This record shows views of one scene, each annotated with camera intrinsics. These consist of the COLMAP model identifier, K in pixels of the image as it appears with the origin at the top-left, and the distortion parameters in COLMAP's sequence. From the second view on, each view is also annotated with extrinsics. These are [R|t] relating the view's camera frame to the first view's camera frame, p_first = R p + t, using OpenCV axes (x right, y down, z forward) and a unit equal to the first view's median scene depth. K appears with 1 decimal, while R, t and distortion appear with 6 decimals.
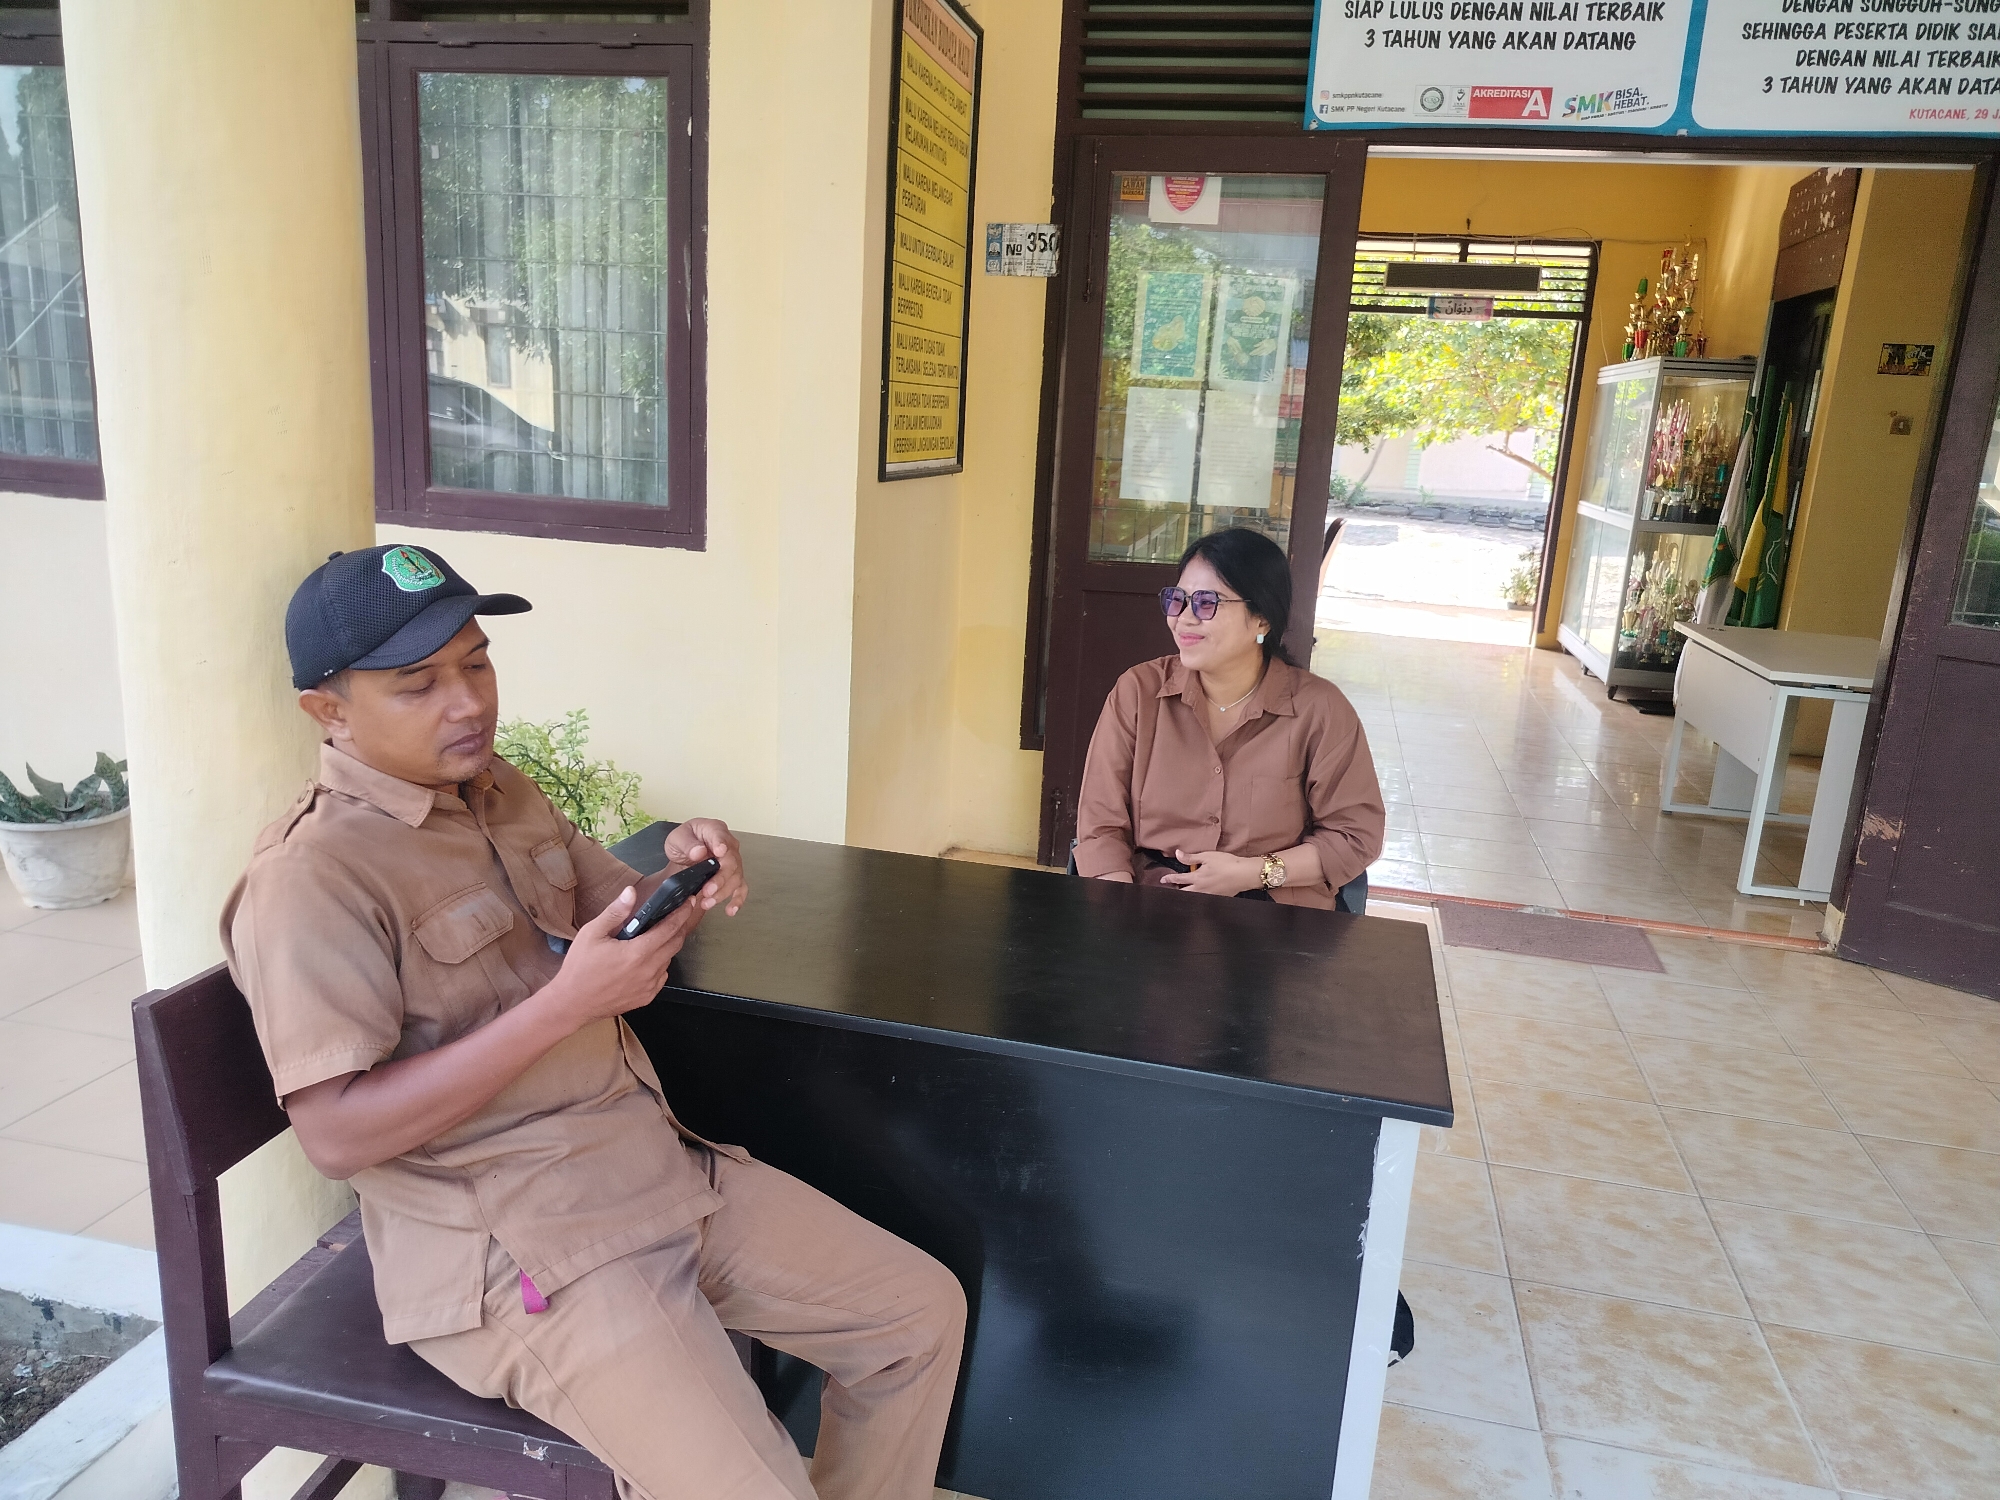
lens RADIAL K [[1403.7, 0, 1000.0], [0, 1403.7, 750.0], [0, 0, 1]] dist [0.046889, -0.048421]
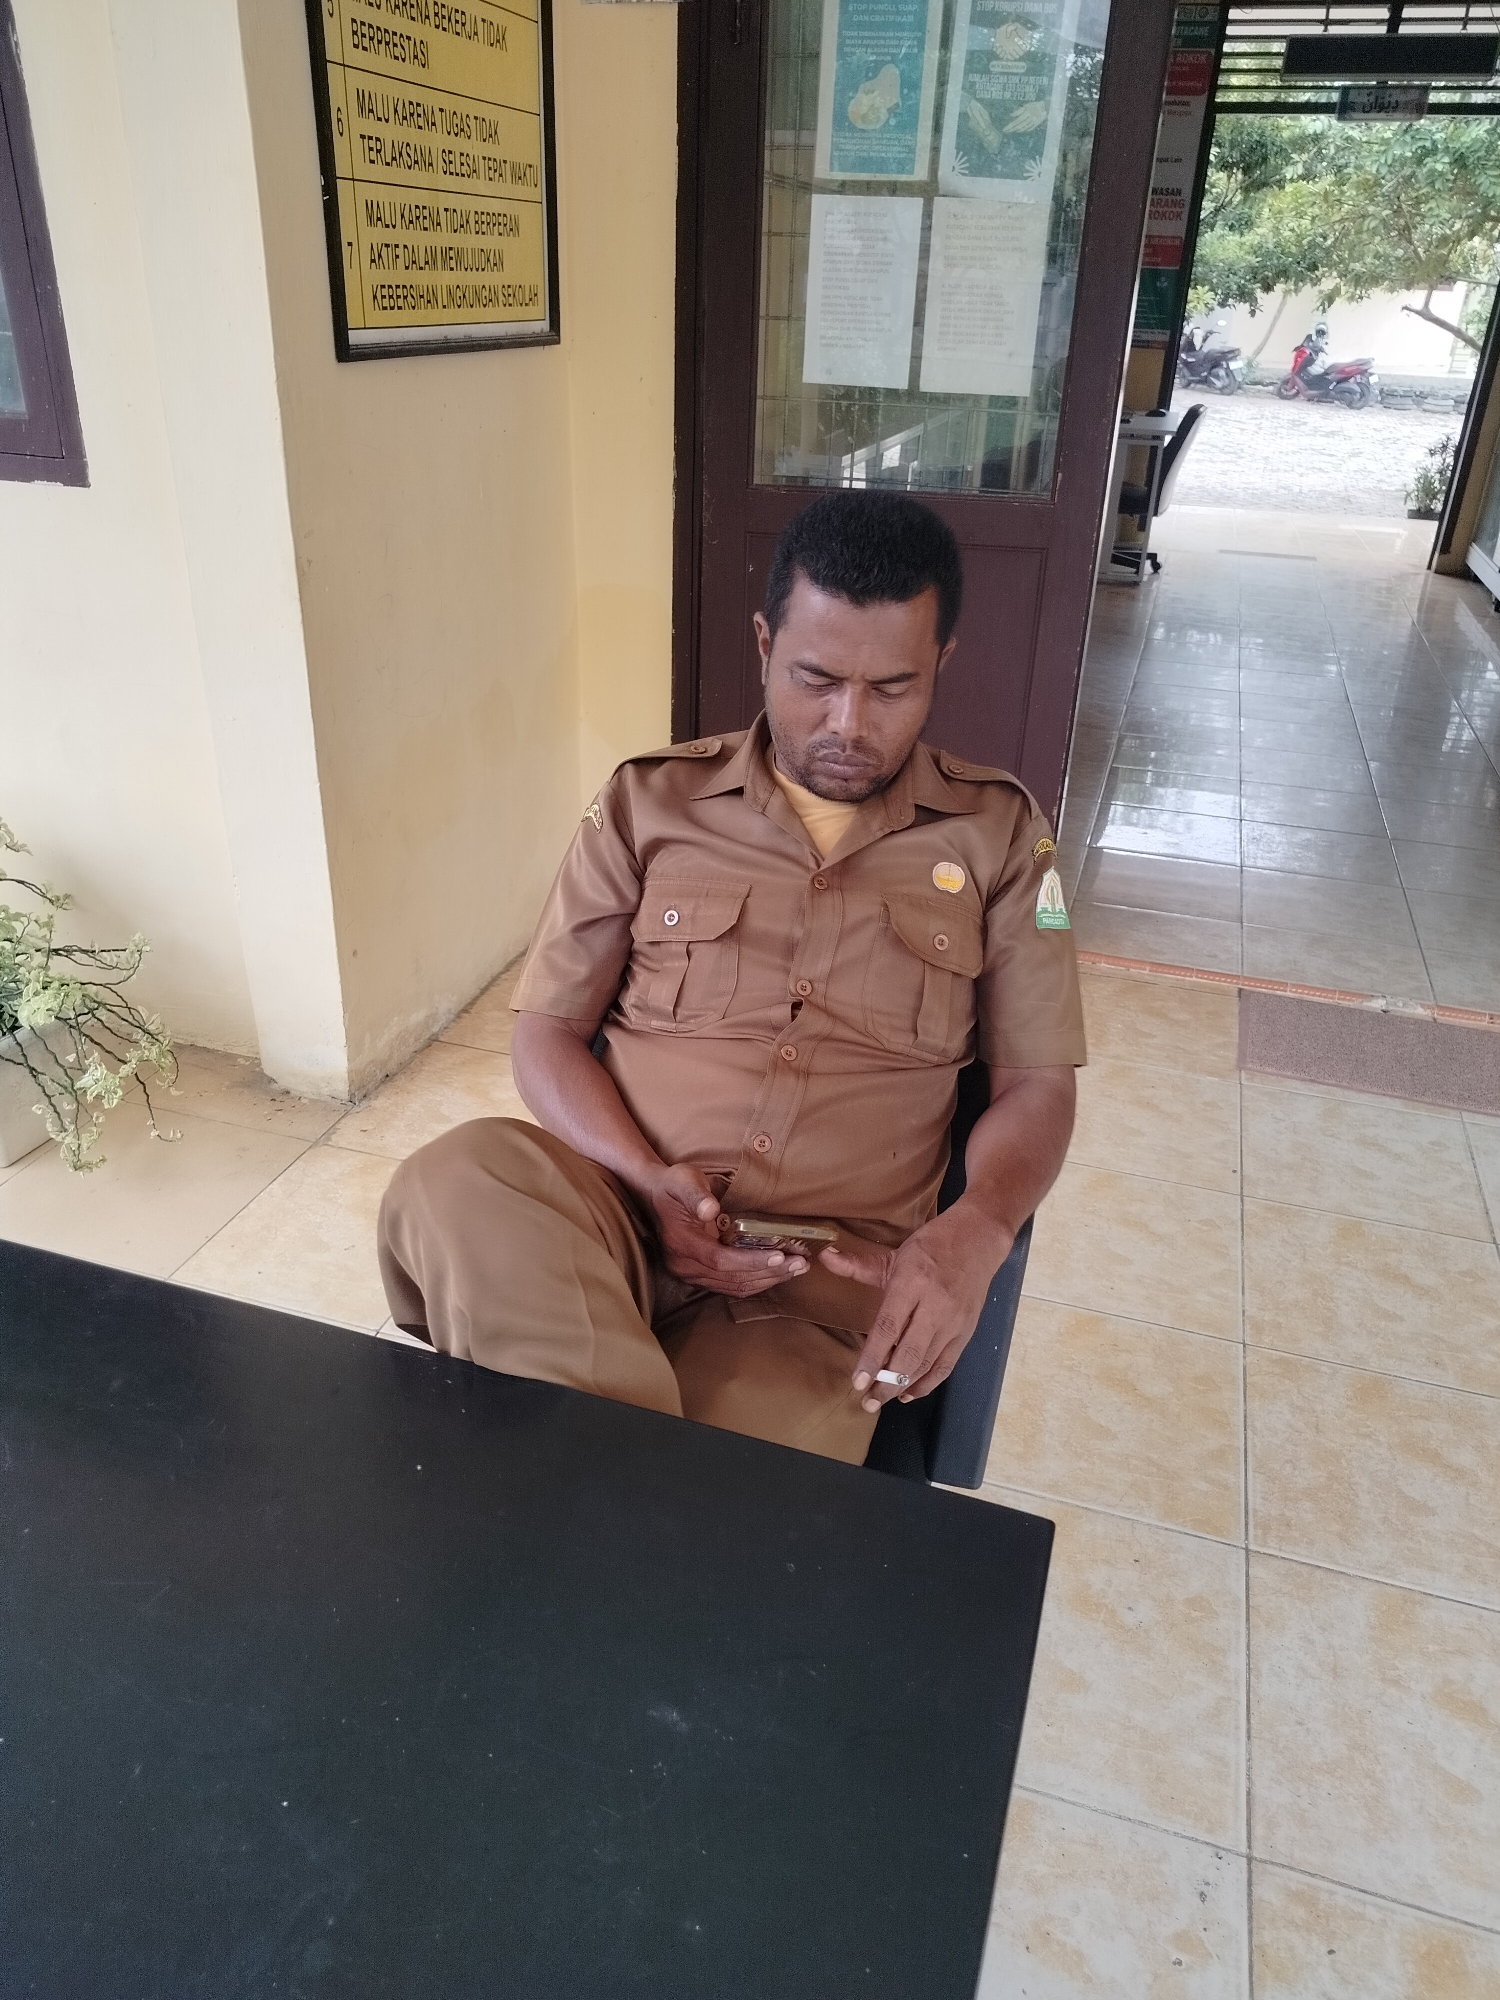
lens RADIAL K [[1406.6, 0, 750.0], [0, 1406.6, 1000.0], [0, 0, 1]] dist [0.004023, -0.000904]
pose [[0.997194, 0.015013, -0.073346, 0.067405], [0.002530, 0.972370, 0.233430, -0.031647], [0.074824, -0.232960, 0.969604, 0.176320]]
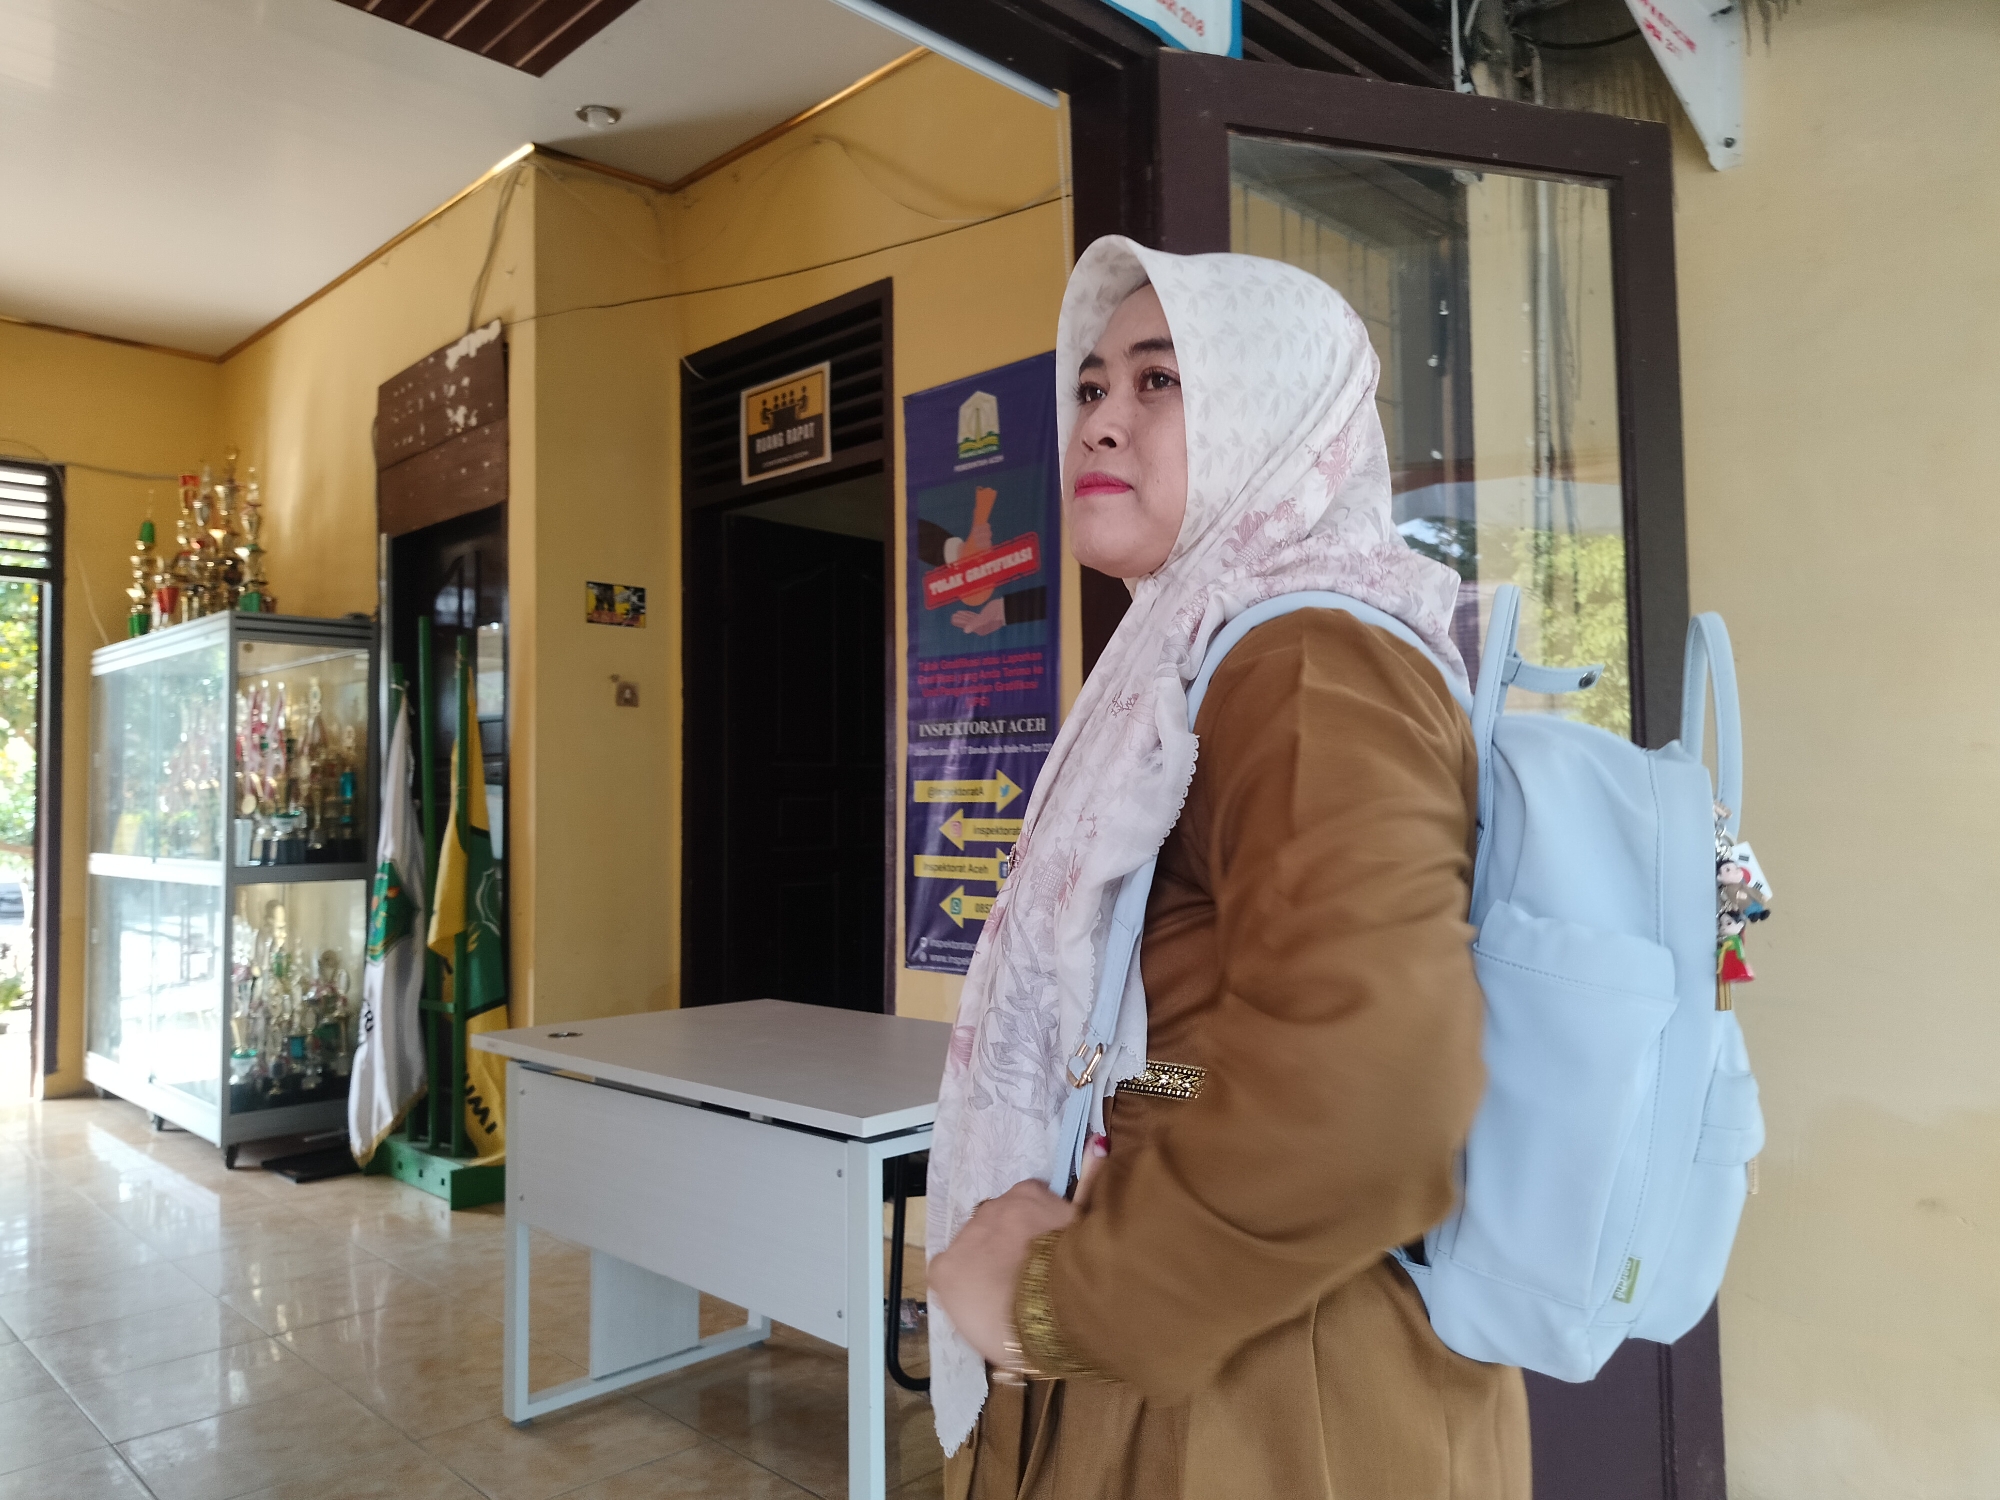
lens RADIAL K [[1446.8, 0, 1000.0], [0, 1446.8, 750.0], [0, 0, 1]] dist [0.045276, -0.028187]
pose [[0.545674, -0.028172, 0.837524, 0.108584], [0.234481, 0.964646, -0.120324, -0.059867], [-0.804524, 0.262041, 0.532988, 0.399005]]
